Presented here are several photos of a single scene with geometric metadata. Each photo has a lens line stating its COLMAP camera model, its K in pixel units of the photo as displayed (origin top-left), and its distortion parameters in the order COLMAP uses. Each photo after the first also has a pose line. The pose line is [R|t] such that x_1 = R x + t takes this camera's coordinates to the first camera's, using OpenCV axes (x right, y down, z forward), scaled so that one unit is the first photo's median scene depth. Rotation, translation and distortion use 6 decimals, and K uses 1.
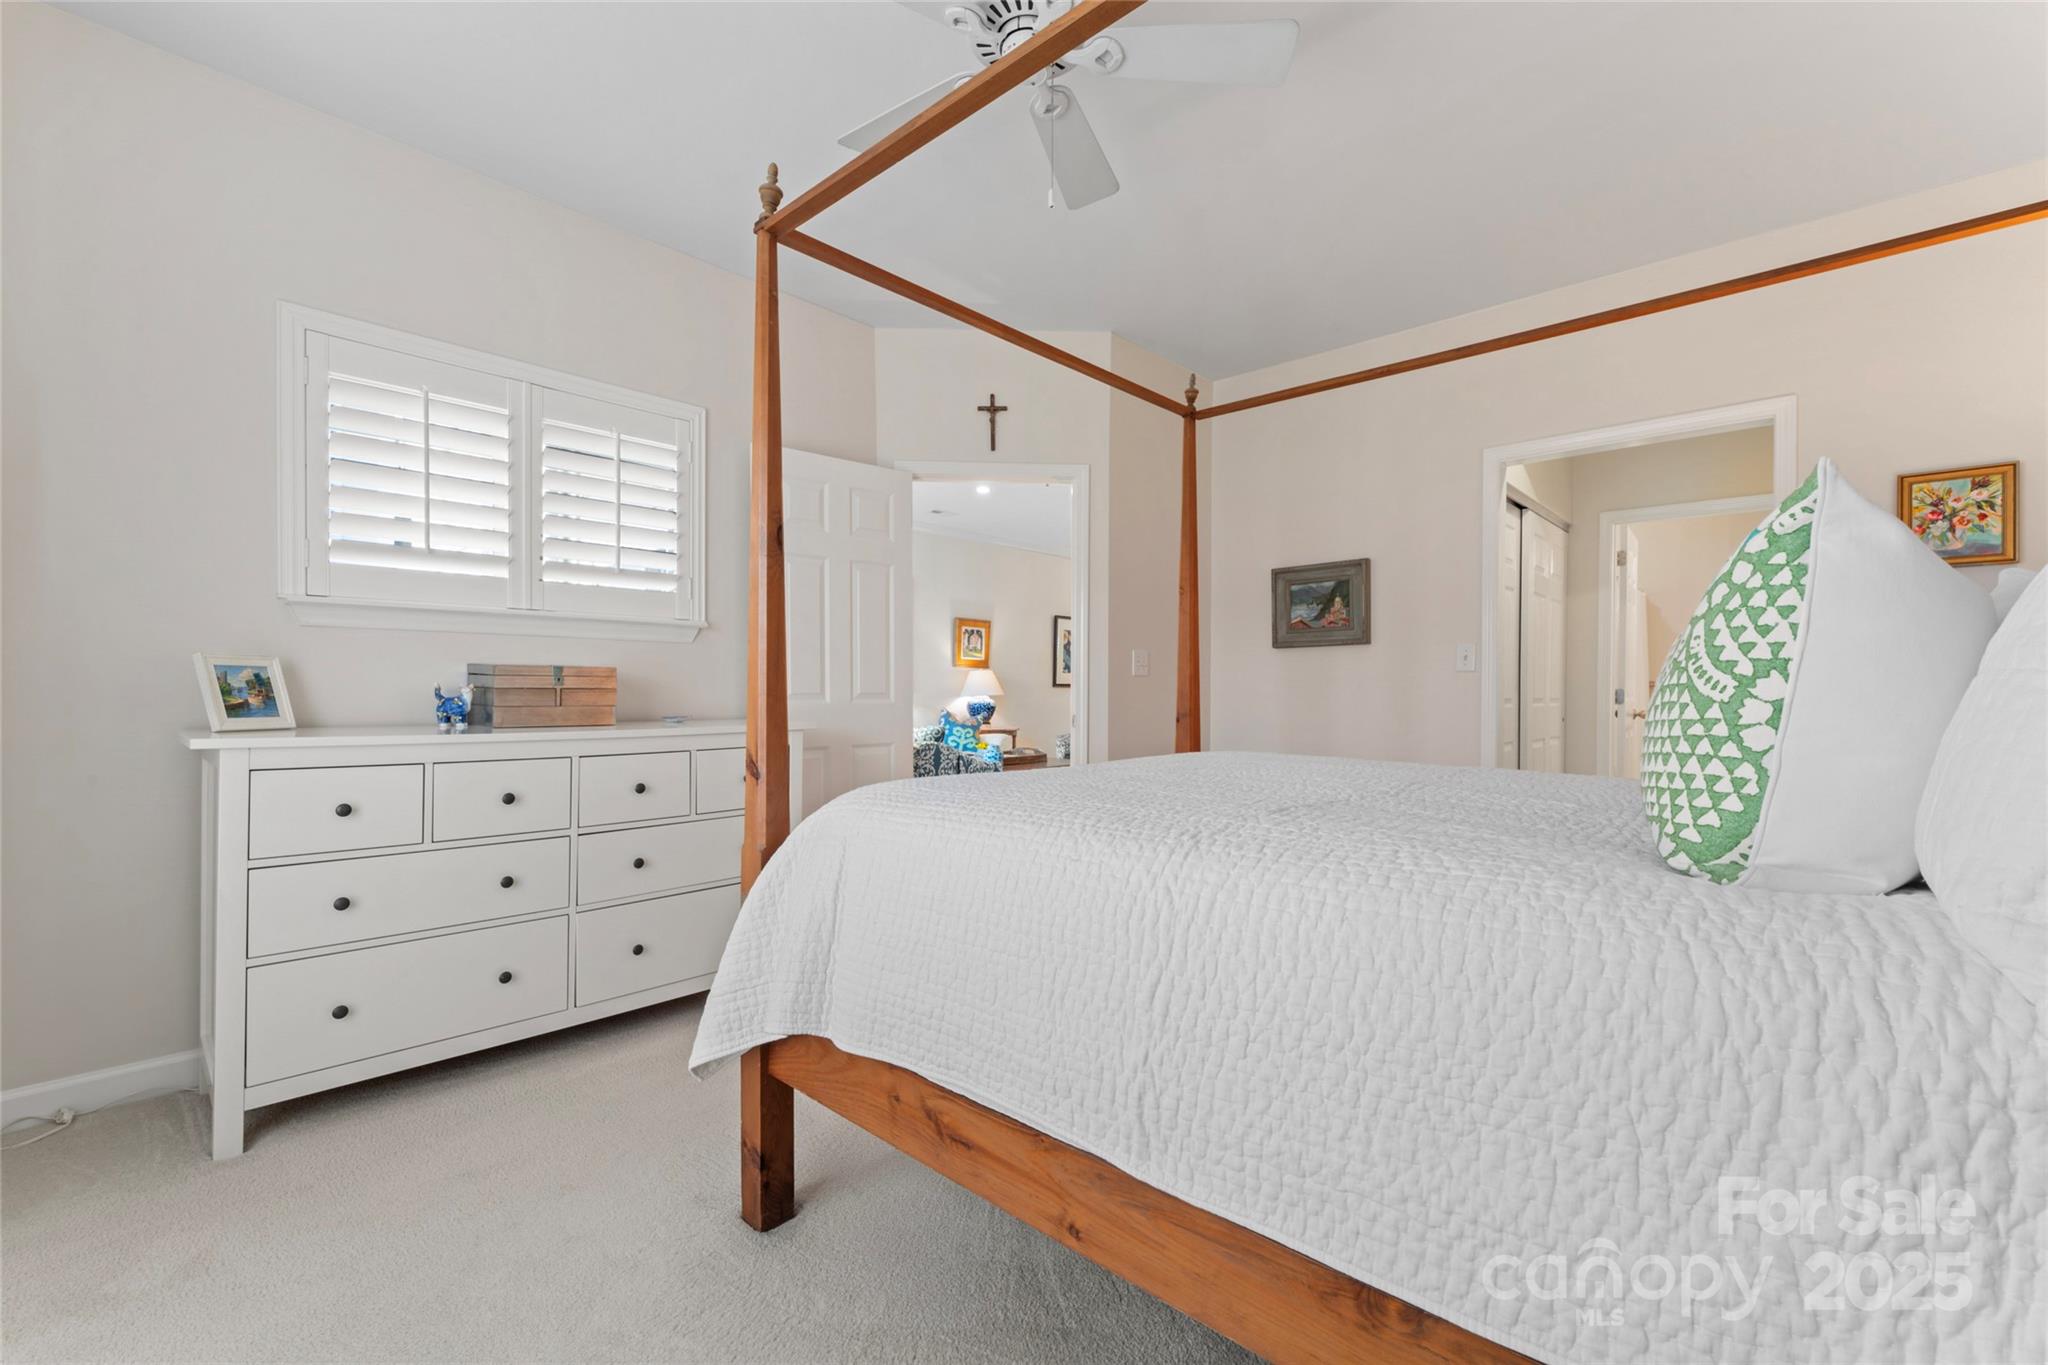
lens RADIAL K [[874.1, 0, 1007.9], [0, 874.1, 701.0], [0, 0, 1]] dist [0.000296, -0.000773]
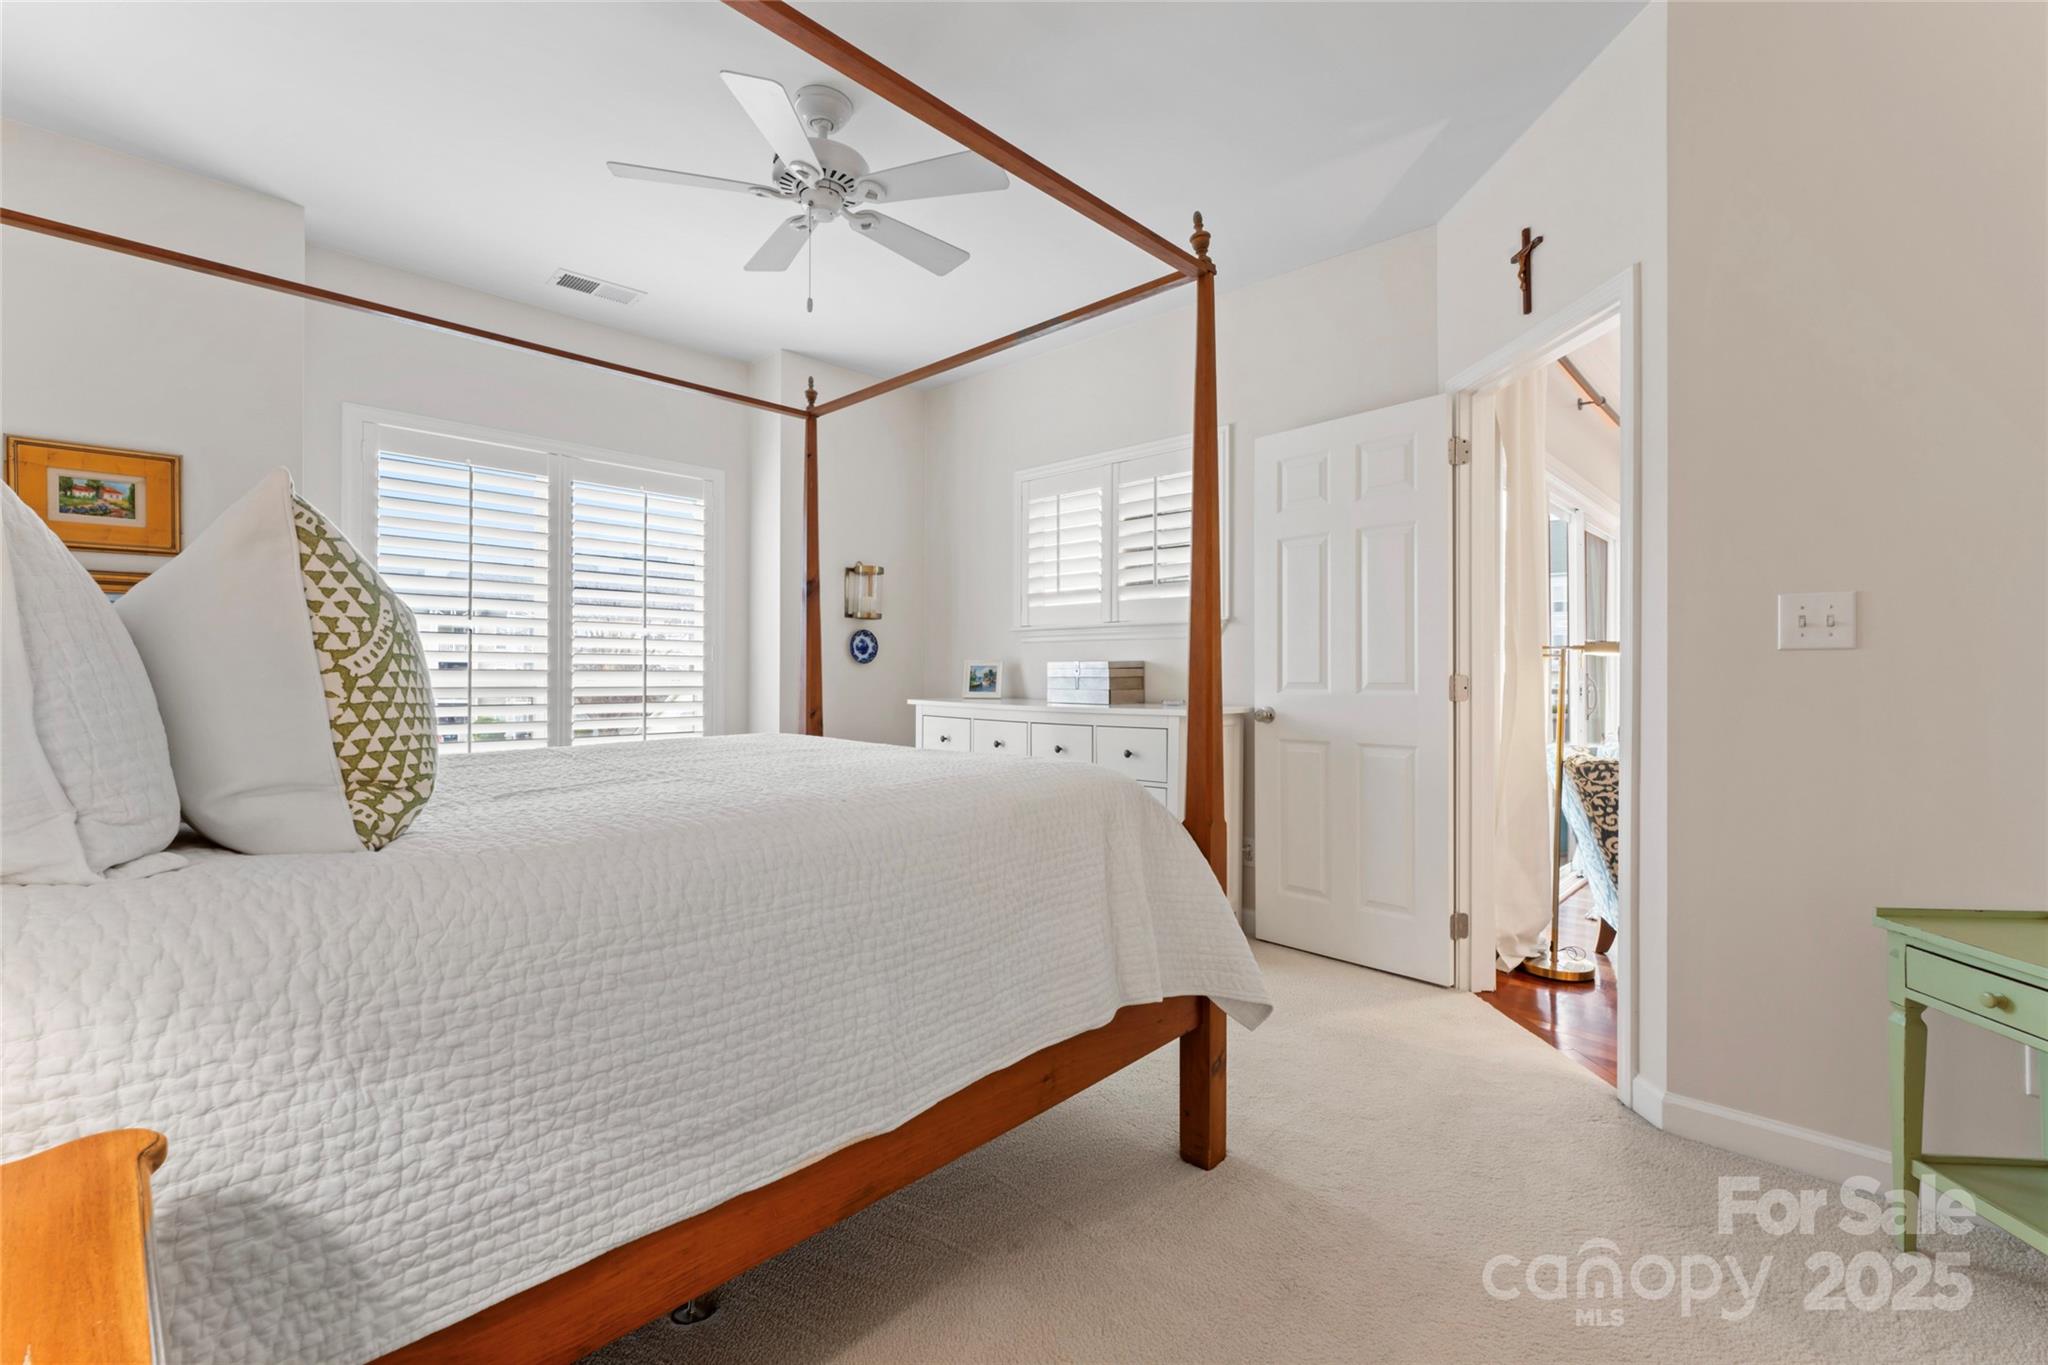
lens RADIAL K [[874.1, 0, 1027.0], [0, 874.1, 675.8], [0, 0, 1]] dist [0.000296, -0.000773]
pose [[-0.000985, -0.002829, -0.999996, 1.024882], [-0.015975, 0.999868, -0.002813, -0.012919], [0.999872, 0.015972, -0.001030, 1.012781]]
